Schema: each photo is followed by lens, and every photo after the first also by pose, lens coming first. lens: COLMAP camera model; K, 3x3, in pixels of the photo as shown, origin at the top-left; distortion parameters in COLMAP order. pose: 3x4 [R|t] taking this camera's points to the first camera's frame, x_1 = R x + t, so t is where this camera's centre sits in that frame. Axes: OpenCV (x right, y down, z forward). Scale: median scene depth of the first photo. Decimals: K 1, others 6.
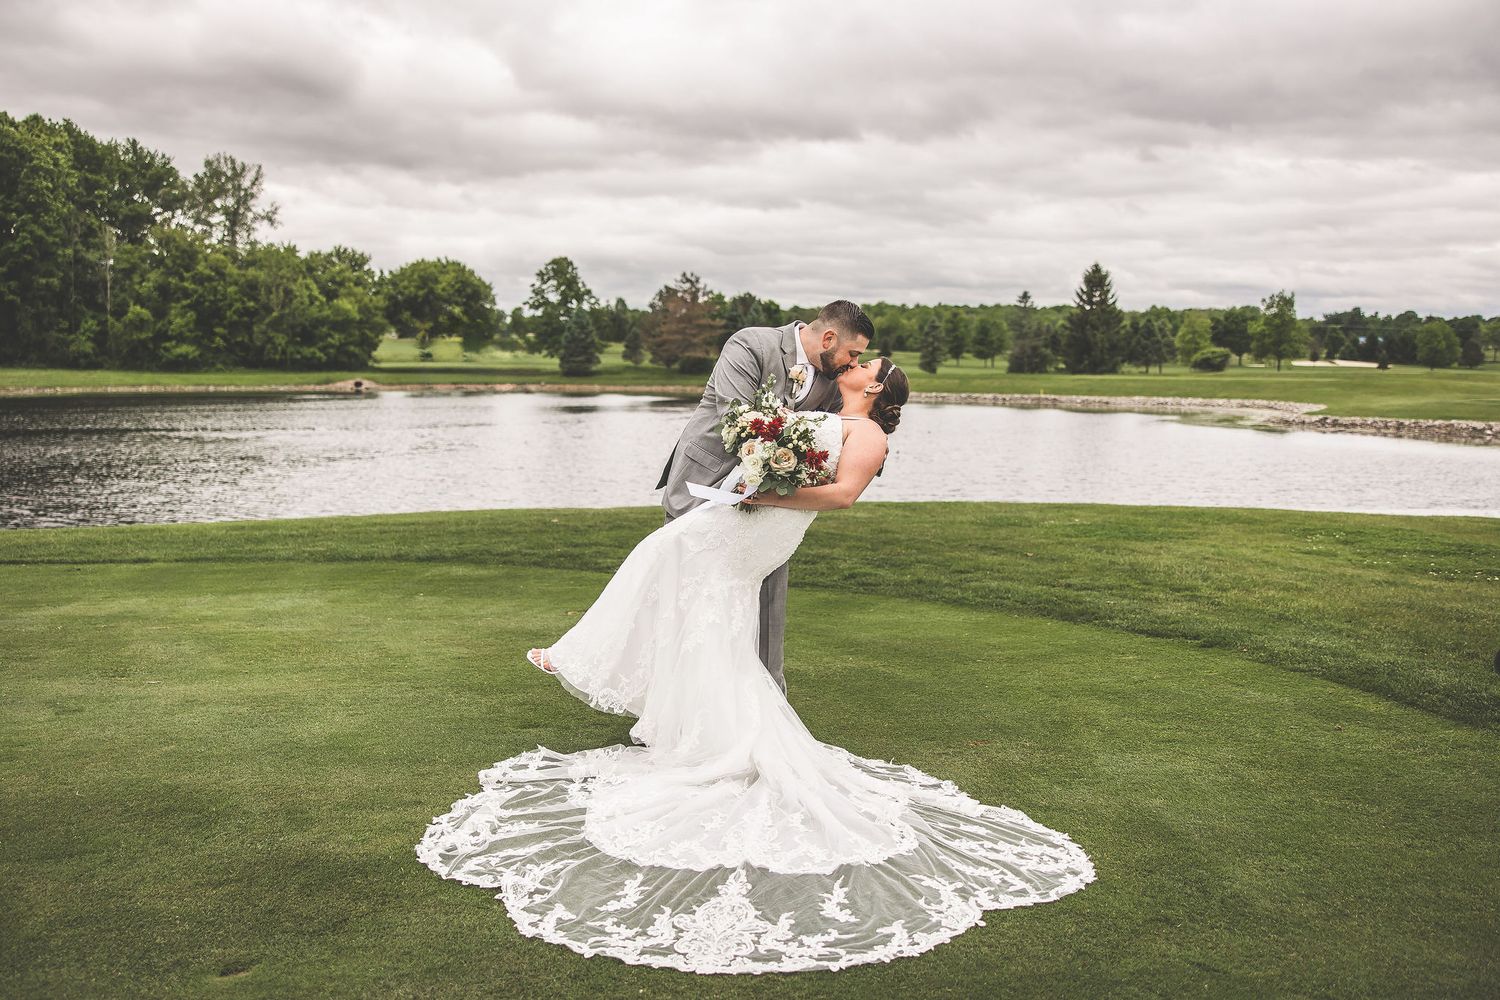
lens RADIAL K [[1255.7, 0, 740.4], [0, 1255.7, 496.3], [0, 0, 1]] dist [0.014884, -0.016937]
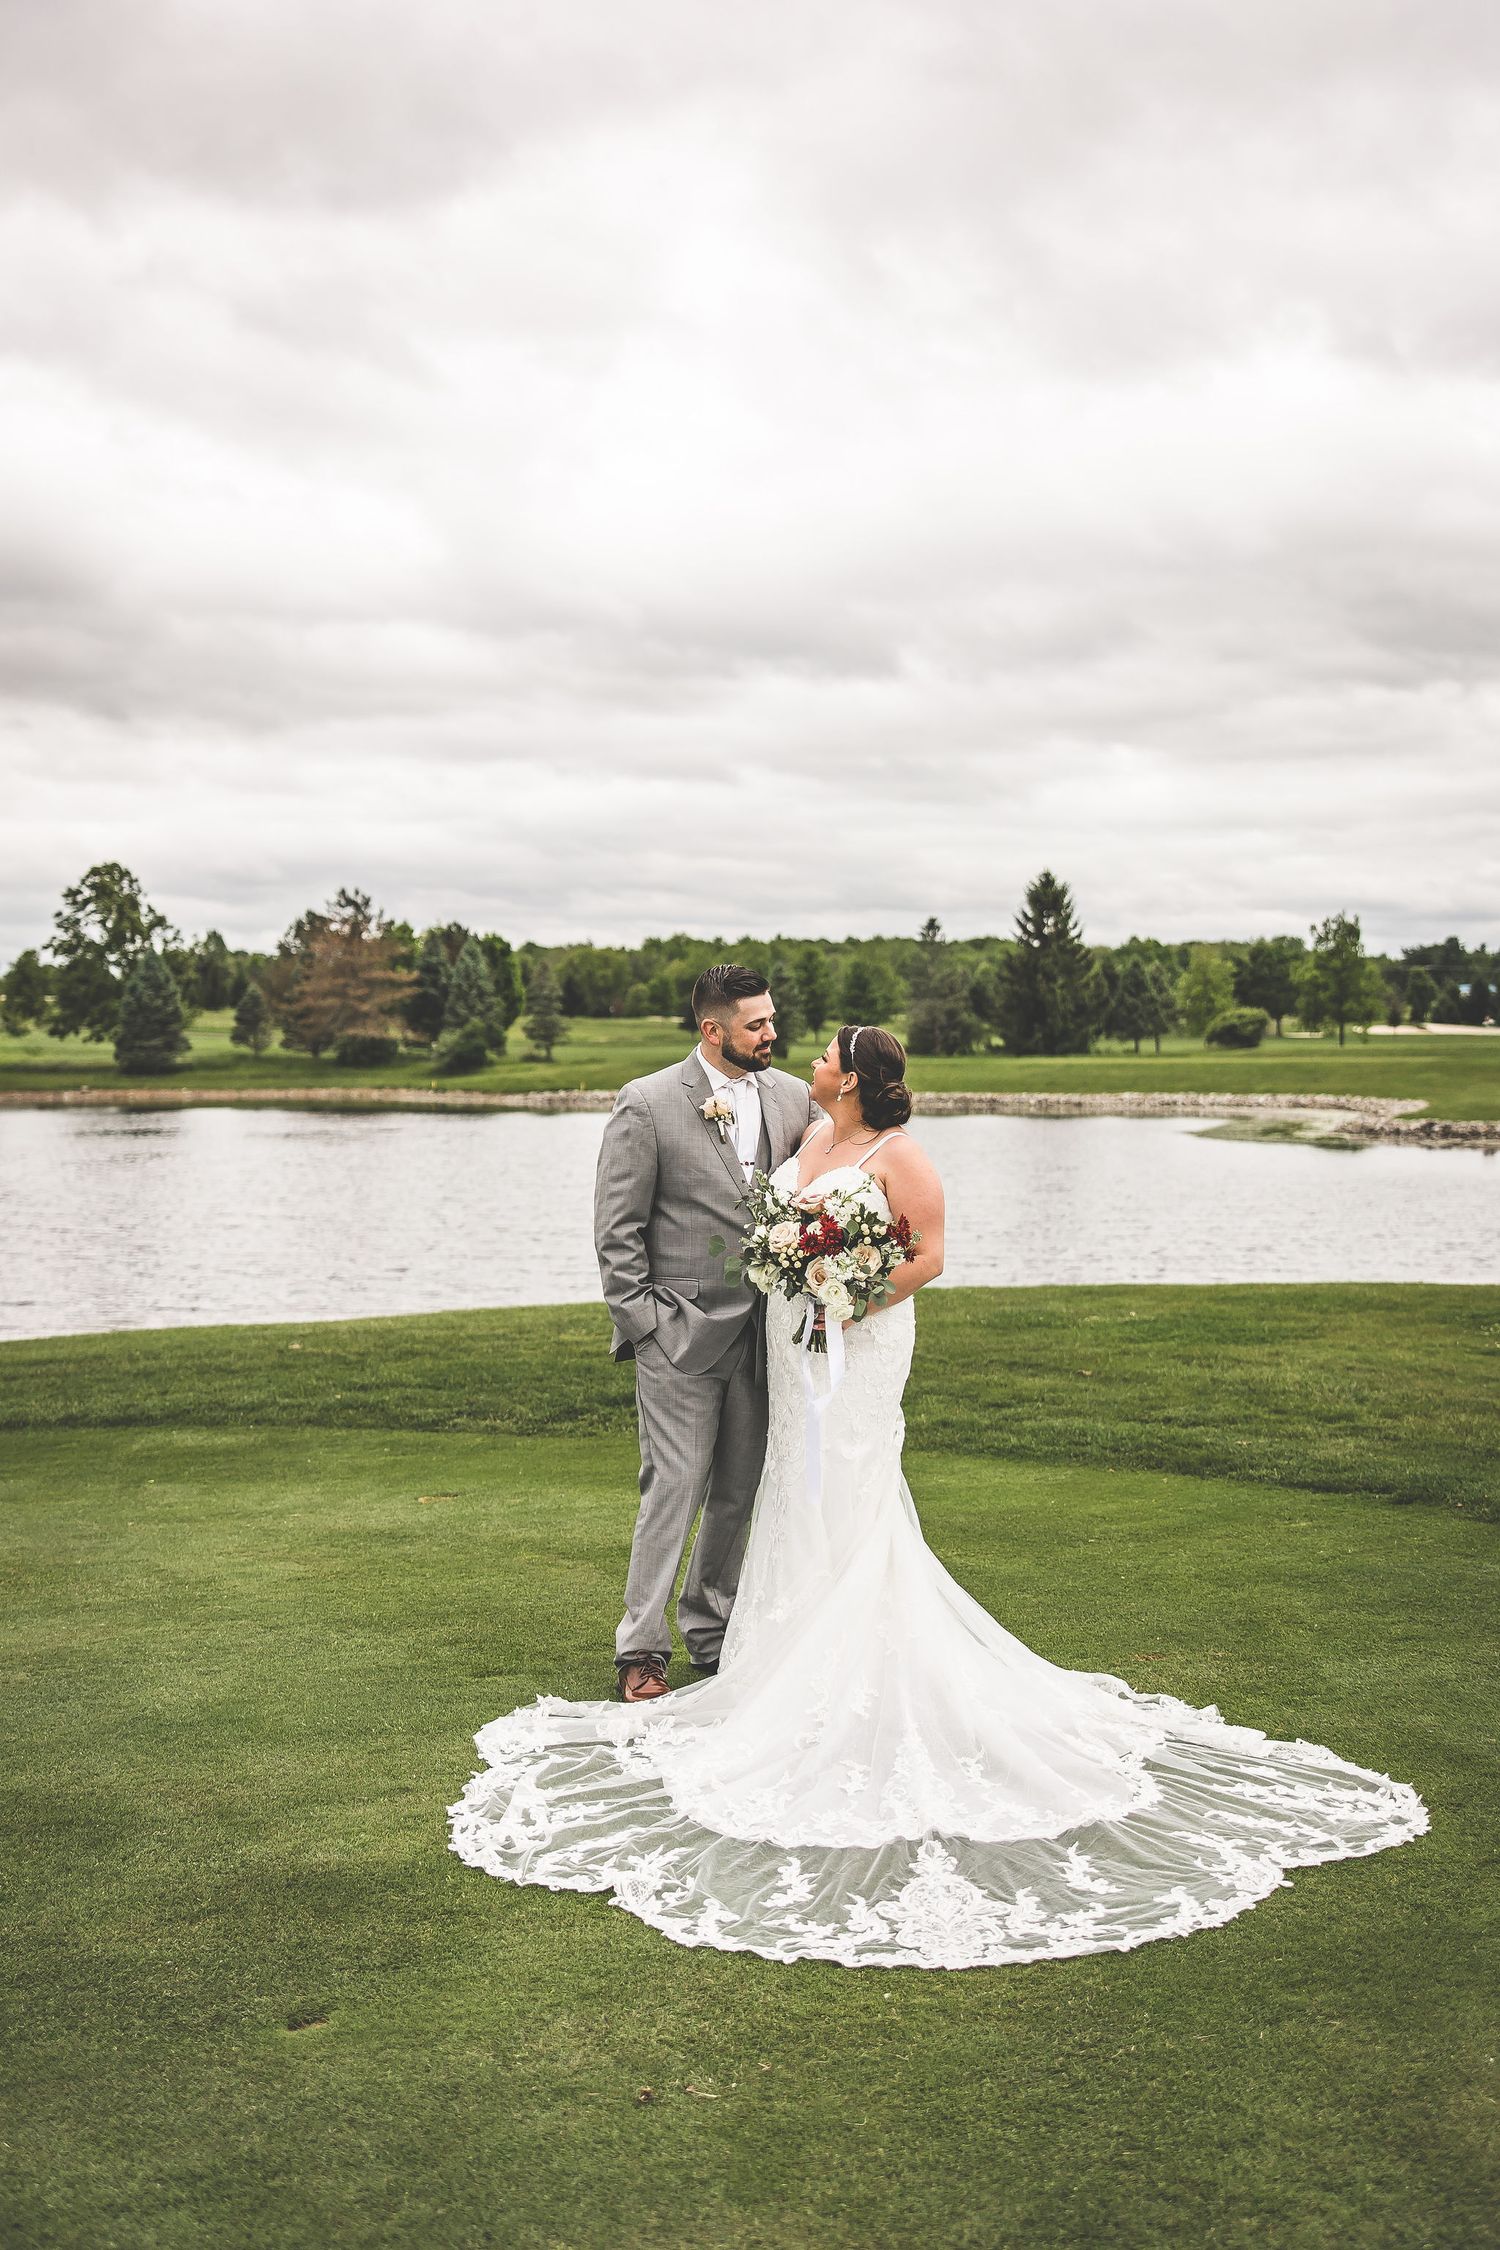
lens RADIAL K [[2223.1, 0, 766.6], [0, 2223.1, 1123.8], [0, 0, 1]] dist [0.006663, 0.000000]
pose [[0.987698, -0.022927, 0.154683, -0.105474], [0.033170, 0.997401, -0.063966, -0.013498], [-0.152815, 0.068310, 0.985891, -0.103278]]
